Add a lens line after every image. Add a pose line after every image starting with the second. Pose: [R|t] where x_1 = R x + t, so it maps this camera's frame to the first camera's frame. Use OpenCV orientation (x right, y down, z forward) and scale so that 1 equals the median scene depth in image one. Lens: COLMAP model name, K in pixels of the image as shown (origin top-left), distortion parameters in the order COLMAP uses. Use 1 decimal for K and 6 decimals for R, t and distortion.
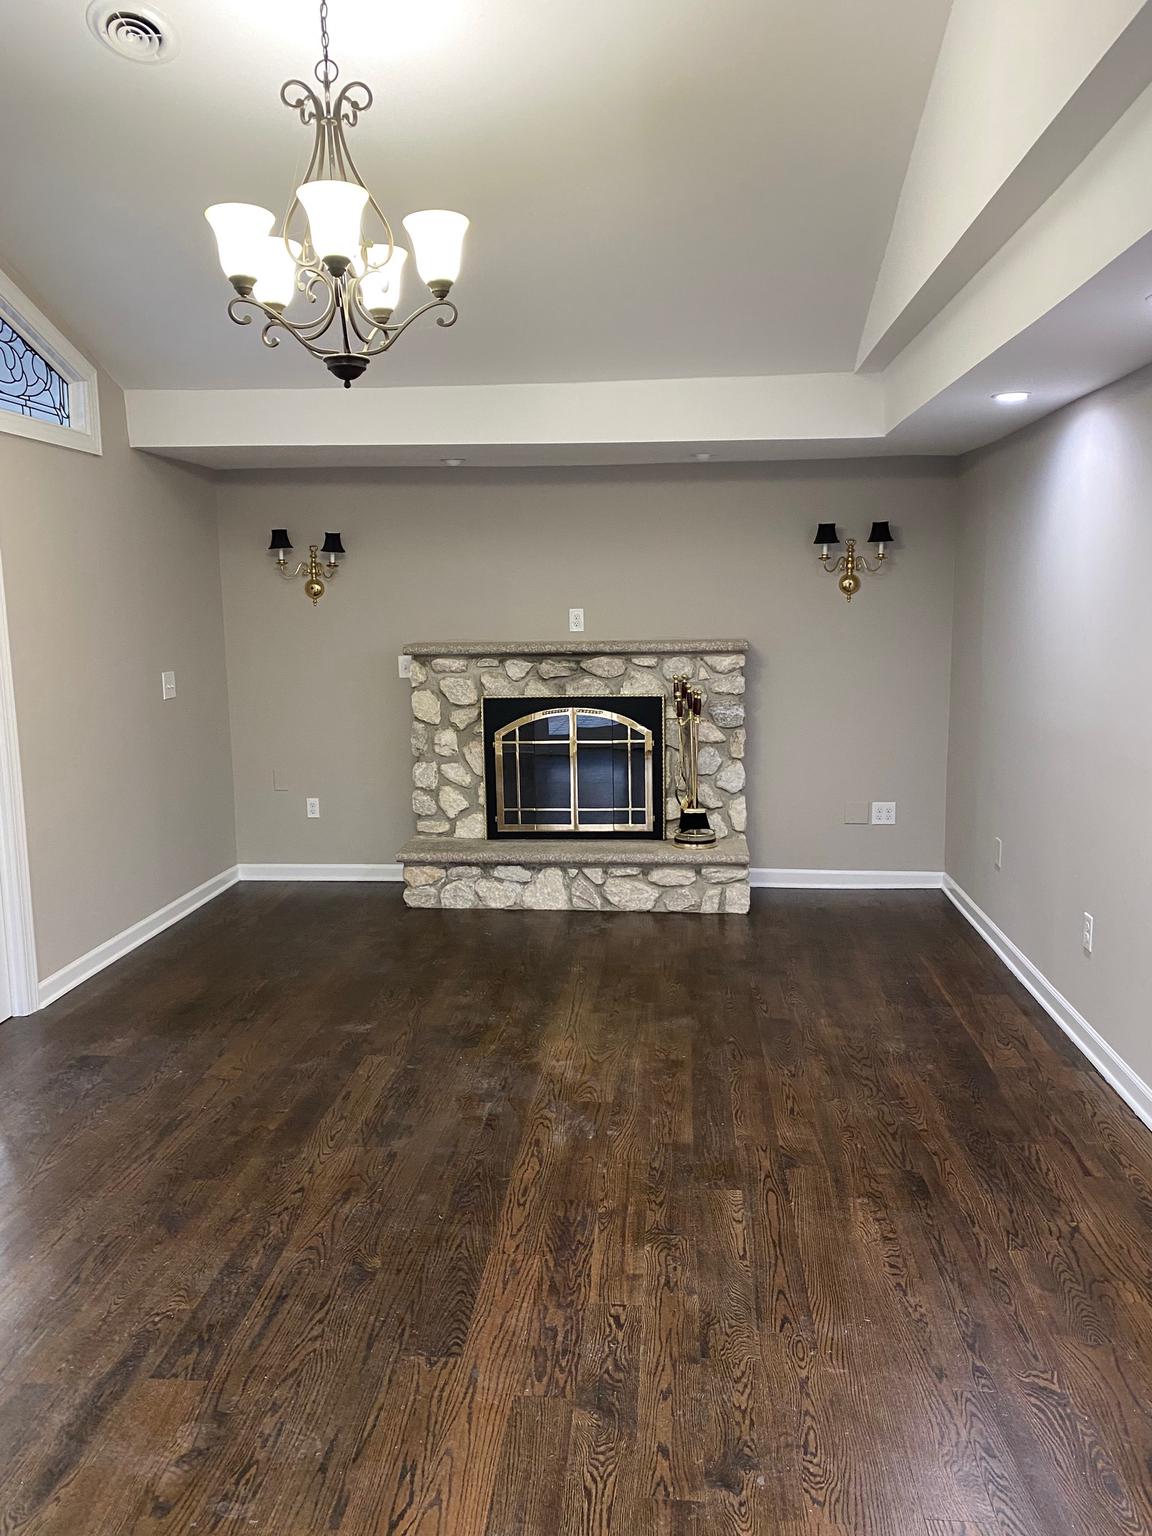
lens RADIAL K [[1166.9, 0, 577.0], [0, 1166.9, 768.0], [0, 0, 1]] dist [0.000693, 0.000064]
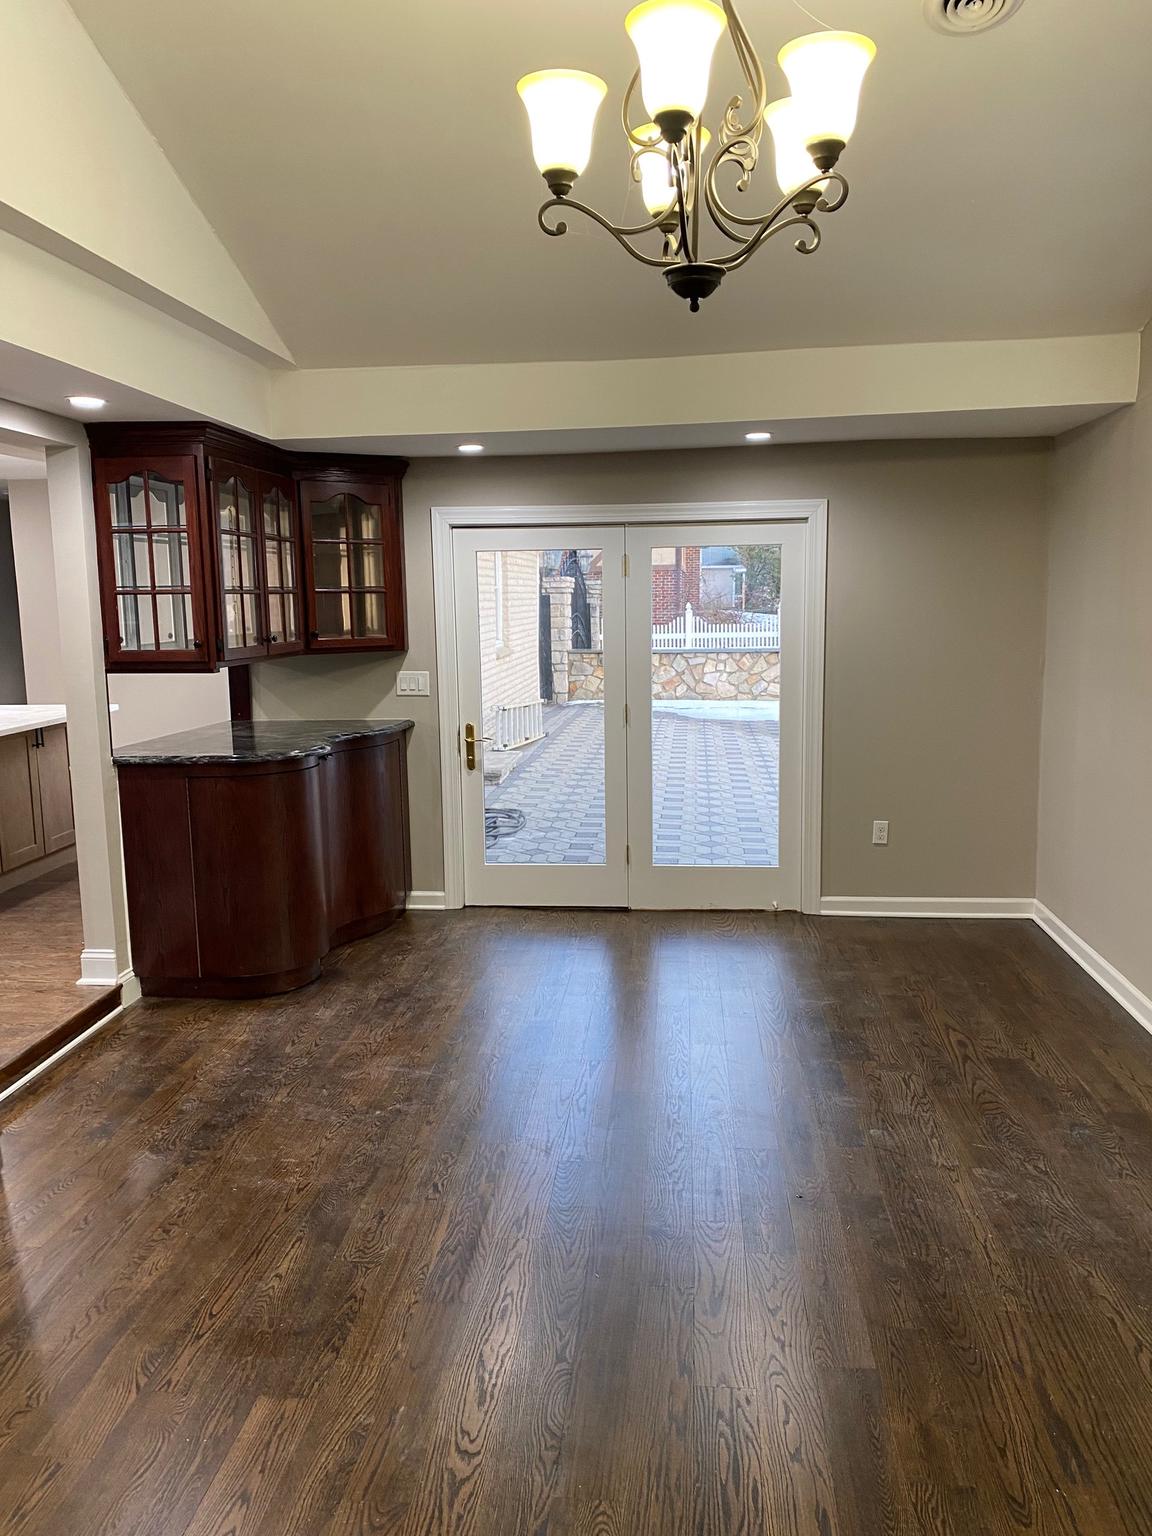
lens RADIAL K [[1166.9, 0, 576.5], [0, 1166.9, 768.2], [0, 0, 1]] dist [0.000693, 0.000064]
pose [[-0.999660, 0.019819, 0.016926, -0.123440], [0.023956, 0.954508, 0.297220, -0.268953], [-0.010266, 0.297525, -0.954659, 1.751922]]
